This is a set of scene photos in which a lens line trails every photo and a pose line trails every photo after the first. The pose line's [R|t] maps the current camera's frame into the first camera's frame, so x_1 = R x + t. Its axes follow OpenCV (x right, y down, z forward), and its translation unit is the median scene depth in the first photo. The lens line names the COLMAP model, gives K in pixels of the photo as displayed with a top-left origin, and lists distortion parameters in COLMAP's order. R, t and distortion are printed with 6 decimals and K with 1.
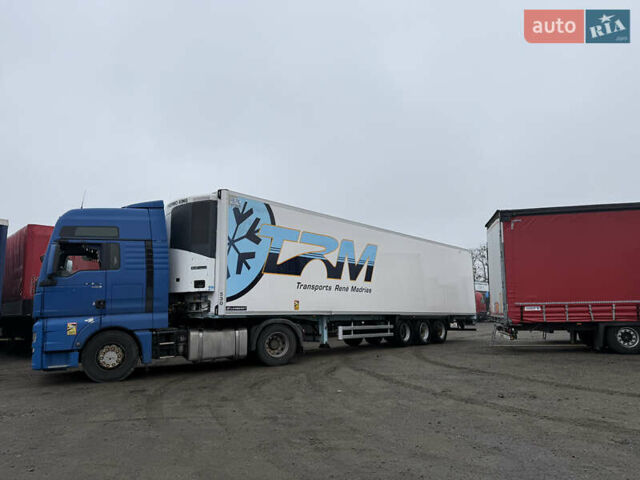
lens RADIAL K [[453.0, 0, 325.6], [0, 453.0, 239.1], [0, 0, 1]] dist [0.025695, -0.048656]
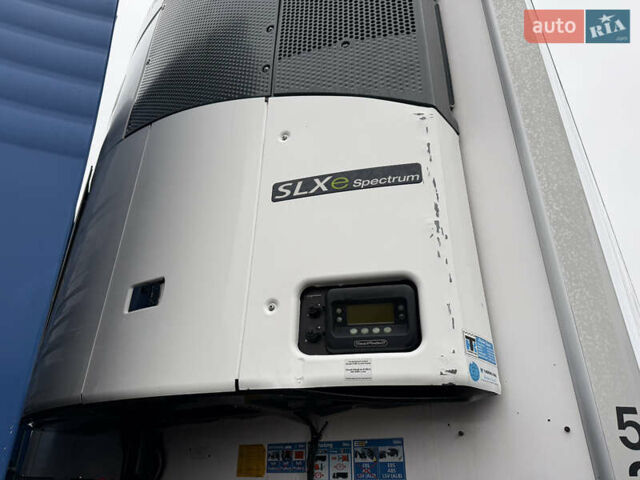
lens RADIAL K [[453.0, 0, 317.9], [0, 453.0, 237.3], [0, 0, 1]] dist [0.025695, -0.048656]
pose [[0.997044, 0.064332, 0.042015, -0.276906], [-0.047955, 0.948244, -0.313900, 0.109364], [-0.060034, 0.310957, 0.948526, 0.848981]]
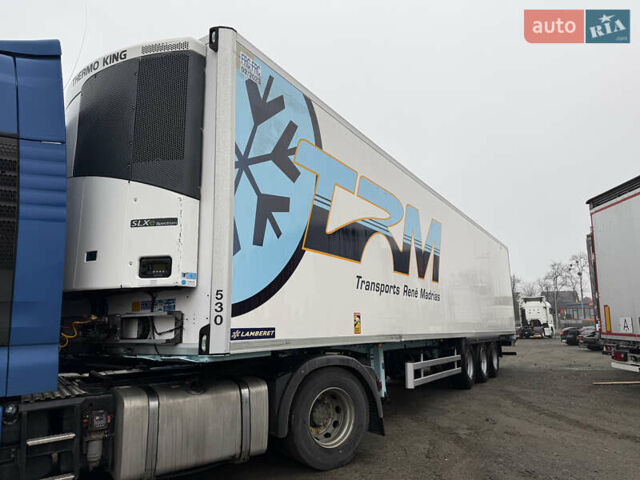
lens RADIAL K [[453.0, 0, 319.2], [0, 453.0, 241.4], [0, 0, 1]] dist [0.025695, -0.048656]
pose [[0.988169, 0.031005, 0.150200, -0.192524], [-0.027523, 0.999303, -0.025211, 0.080026], [-0.150877, 0.020779, 0.988334, 0.587764]]
